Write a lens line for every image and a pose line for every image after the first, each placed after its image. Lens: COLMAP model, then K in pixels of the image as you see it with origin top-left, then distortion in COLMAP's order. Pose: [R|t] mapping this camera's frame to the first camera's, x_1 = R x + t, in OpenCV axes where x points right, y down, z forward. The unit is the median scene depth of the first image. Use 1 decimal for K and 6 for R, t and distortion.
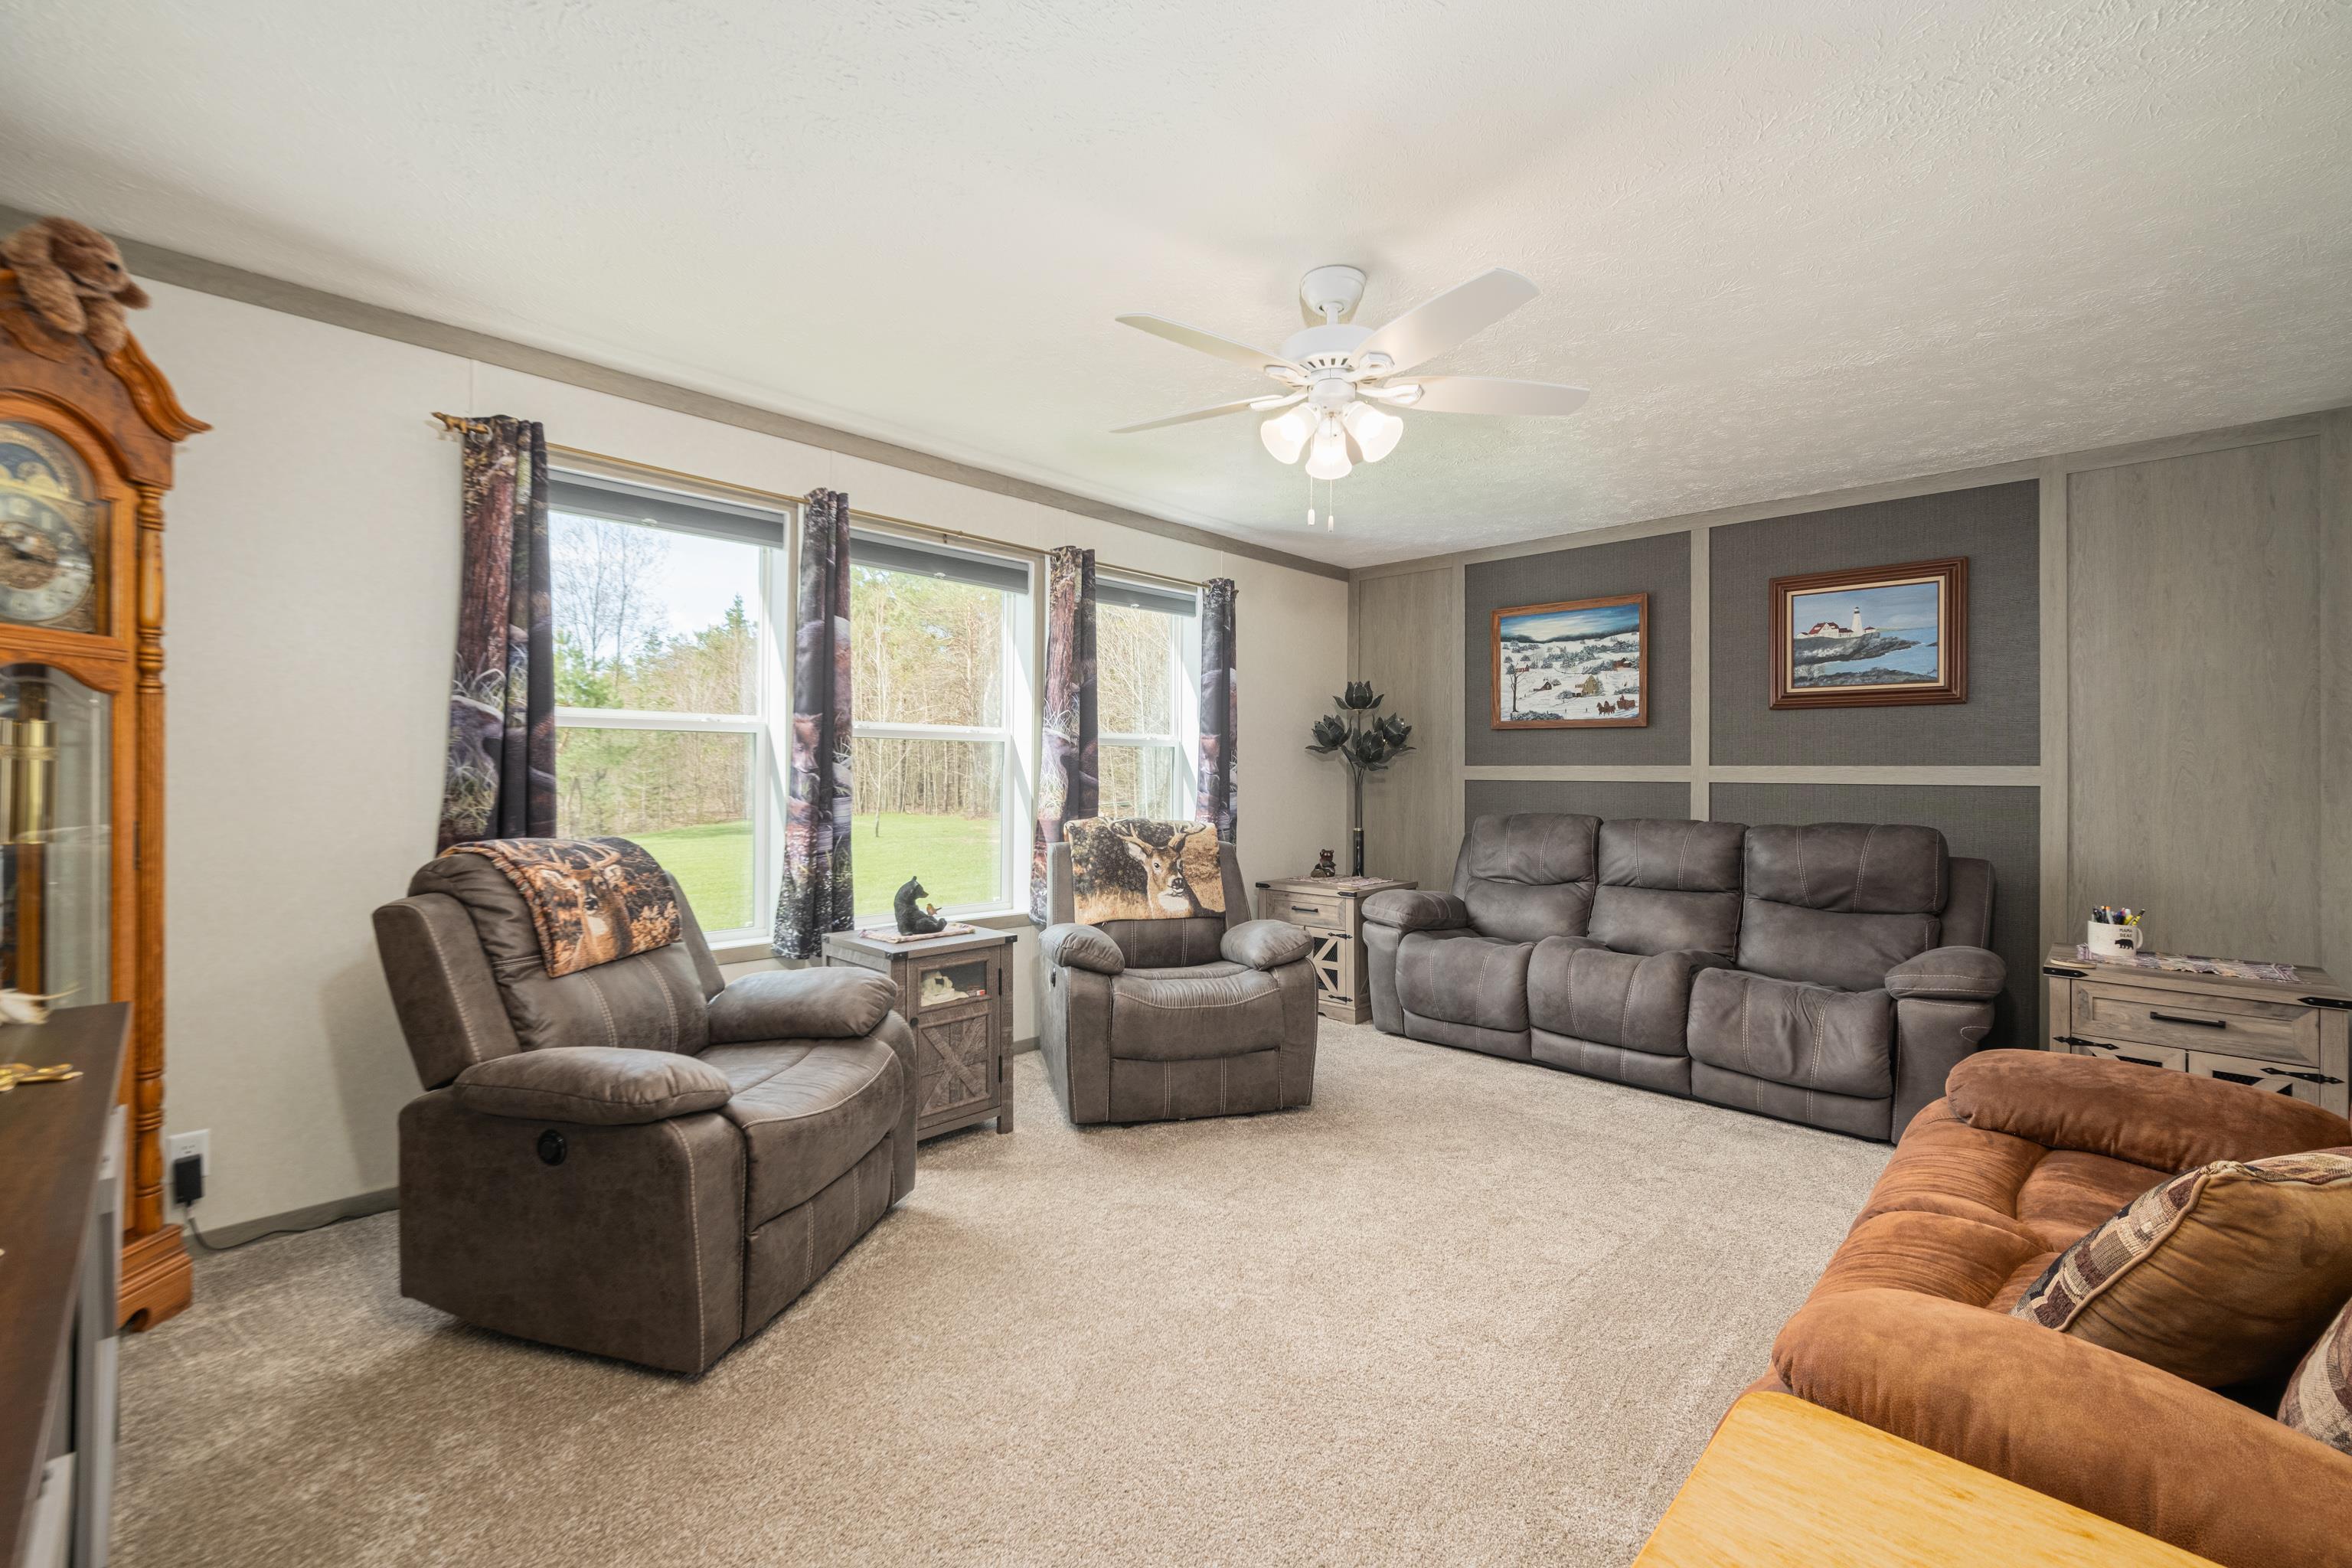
lens RADIAL K [[954.9, 0, 1166.4], [0, 954.9, 762.0], [0, 0, 1]] dist [-0.012678, 0.005980]
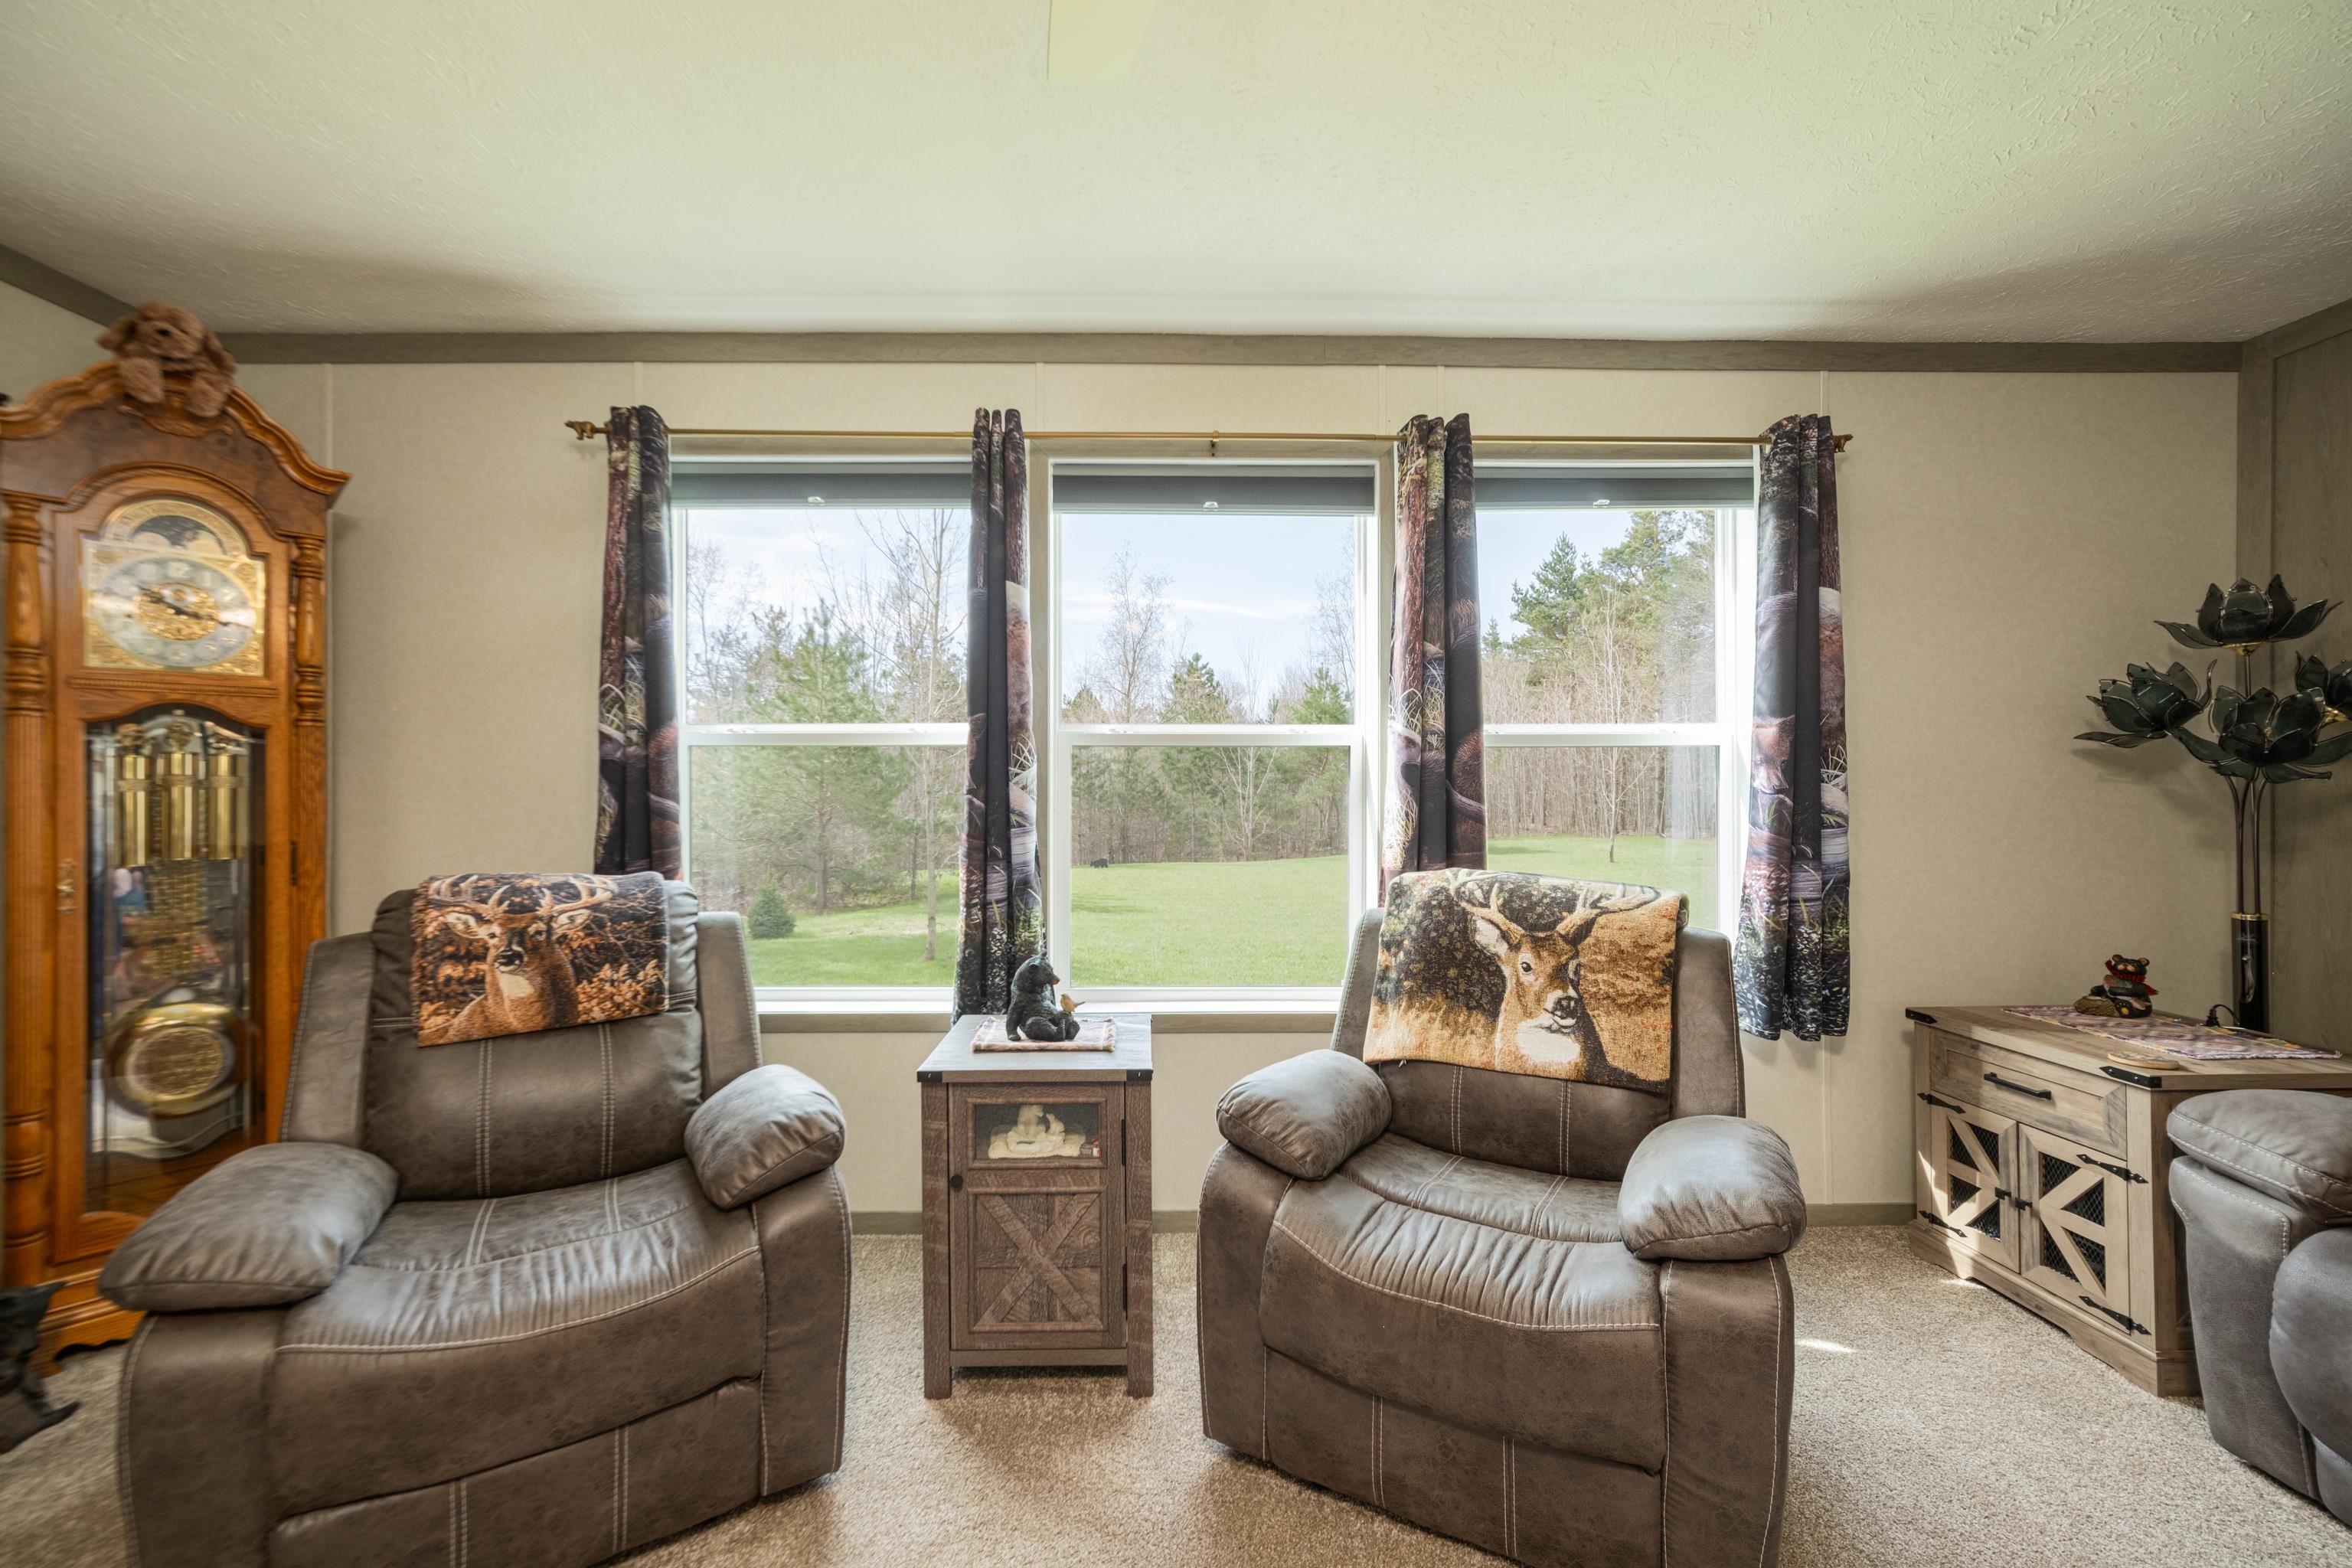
lens RADIAL K [[954.9, 0, 1166.1], [0, 954.9, 787.0], [0, 0, 1]] dist [-0.012678, 0.005980]
pose [[0.712337, -0.009614, -0.701771, 0.201518], [0.013225, 0.999913, -0.000274, 0.005760], [0.701713, -0.009086, 0.712402, 0.446644]]
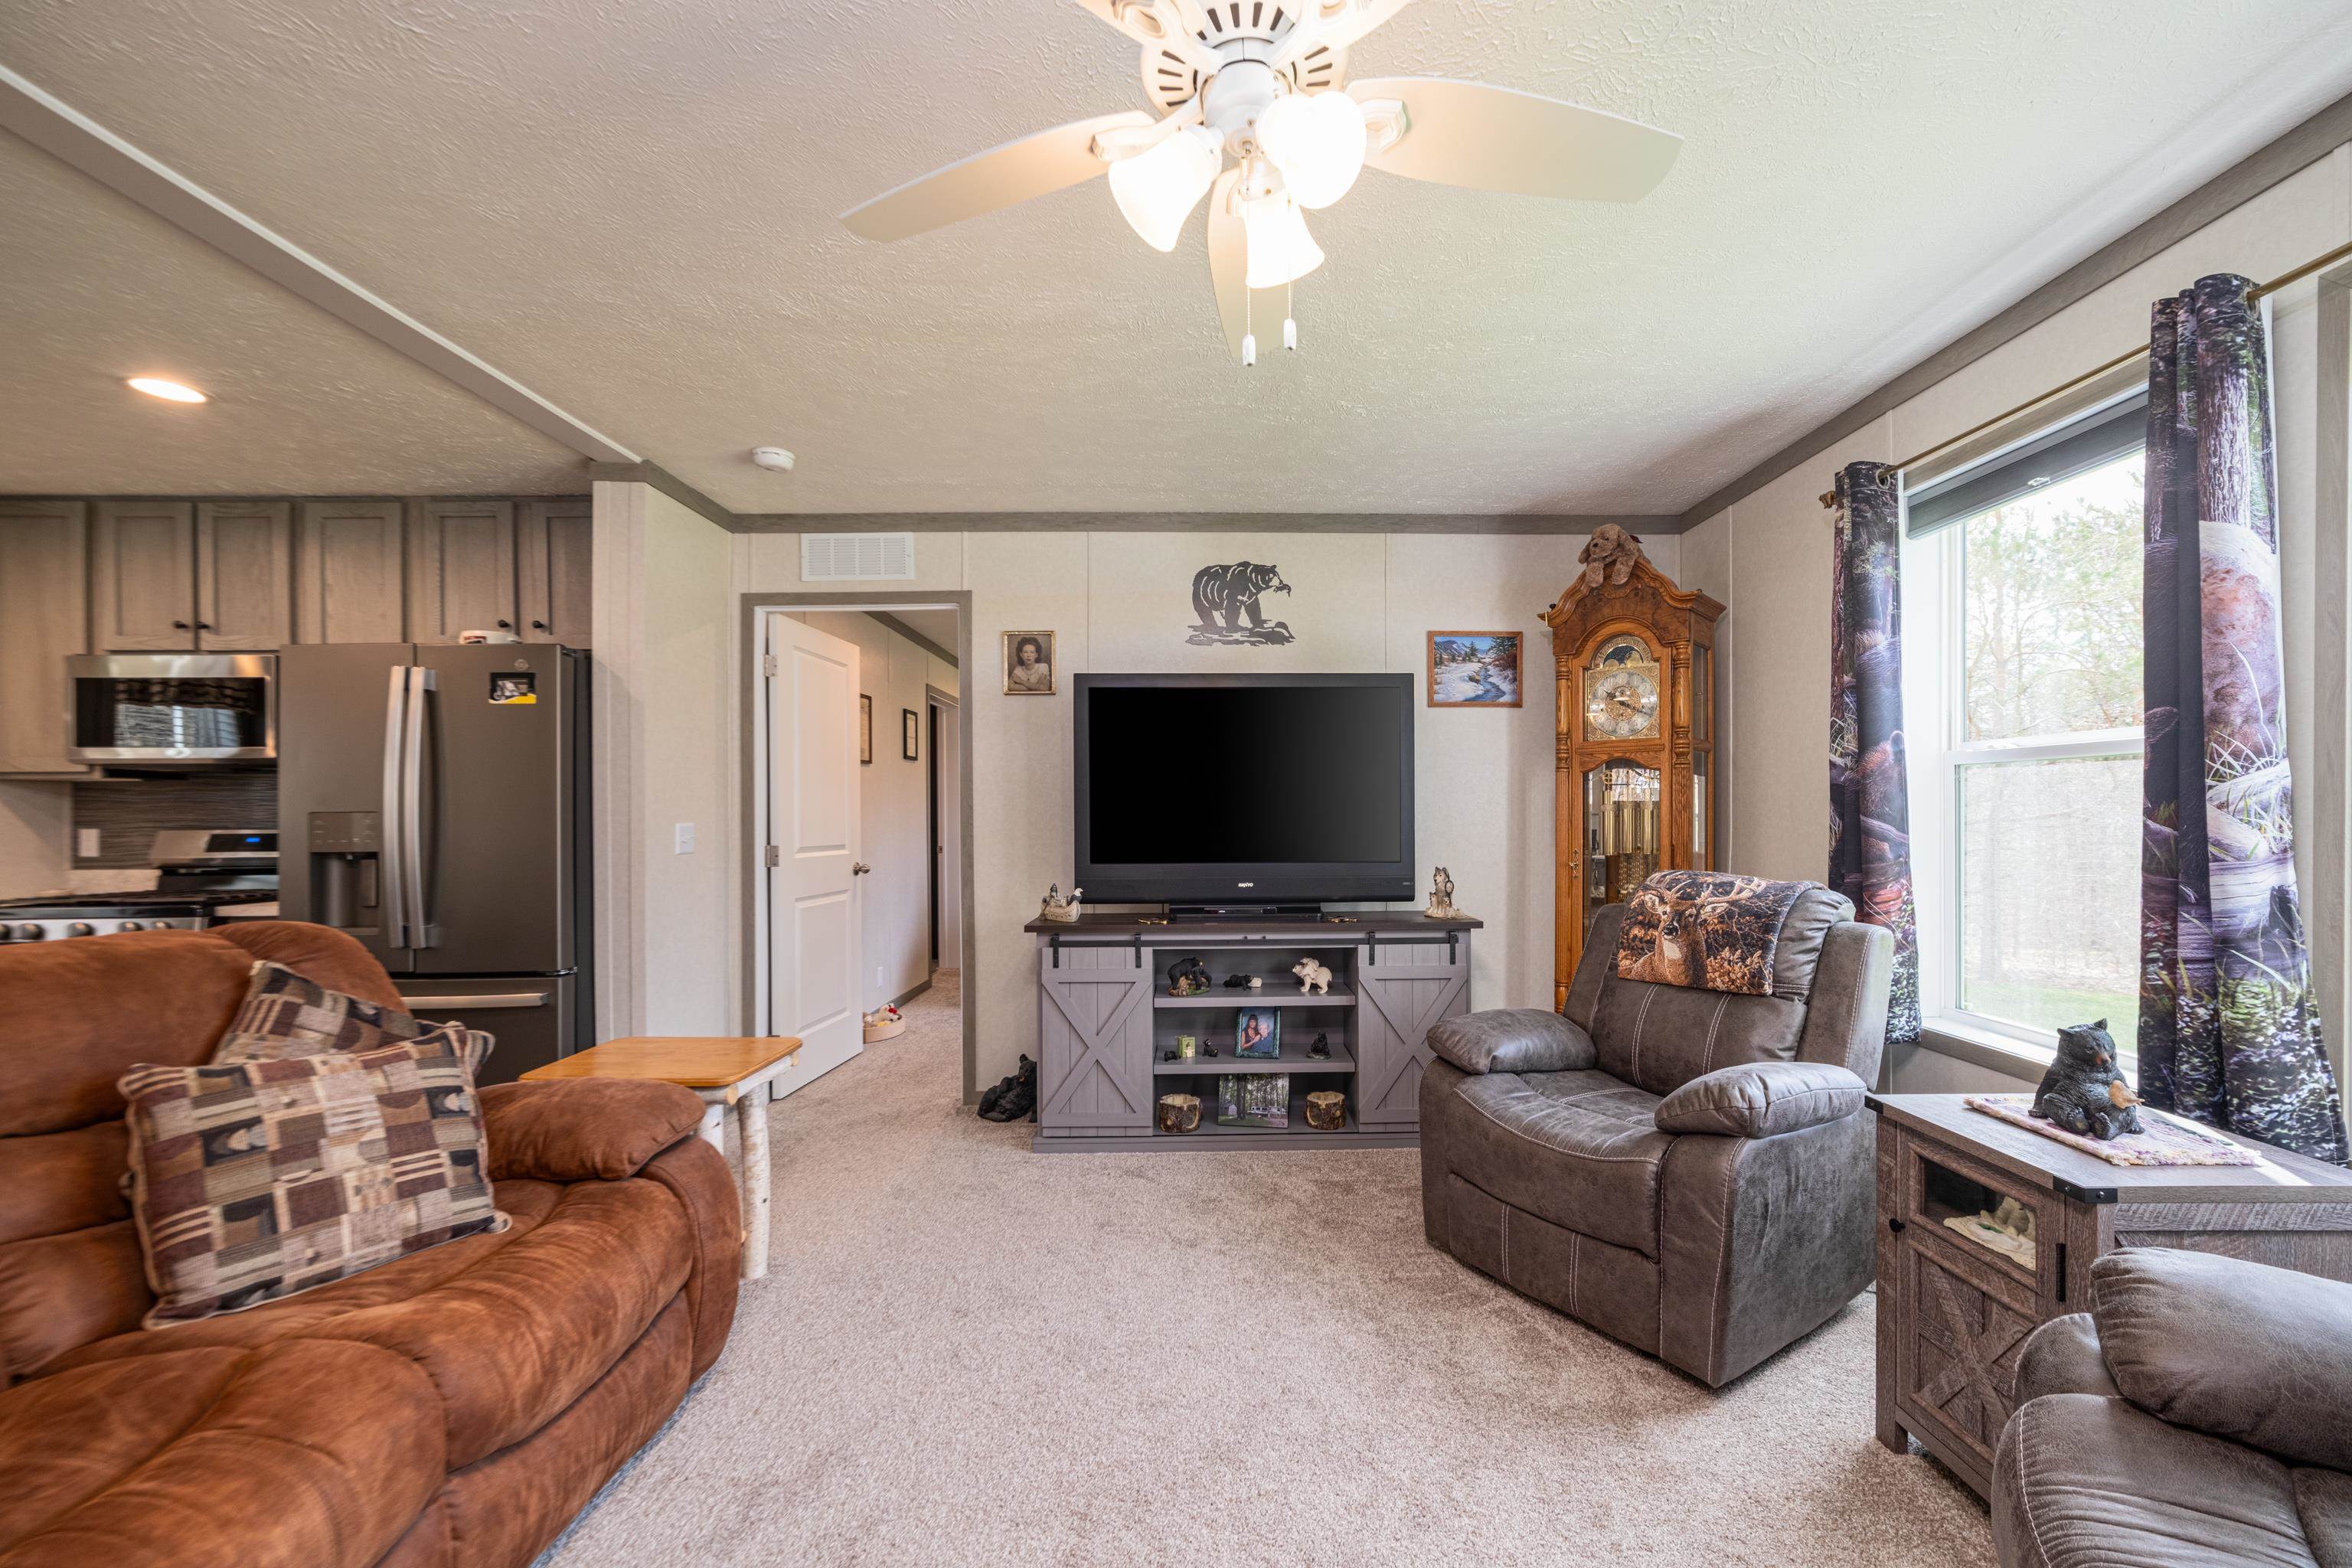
lens RADIAL K [[954.9, 0, 1224.4], [0, 954.9, 816.0], [0, 0, 1]] dist [-0.012678, 0.005980]
pose [[-0.698807, -0.000791, -0.715310, 0.323560], [0.006795, 0.999947, -0.007743, 0.009396], [0.715278, -0.010271, -0.698765, 0.776342]]
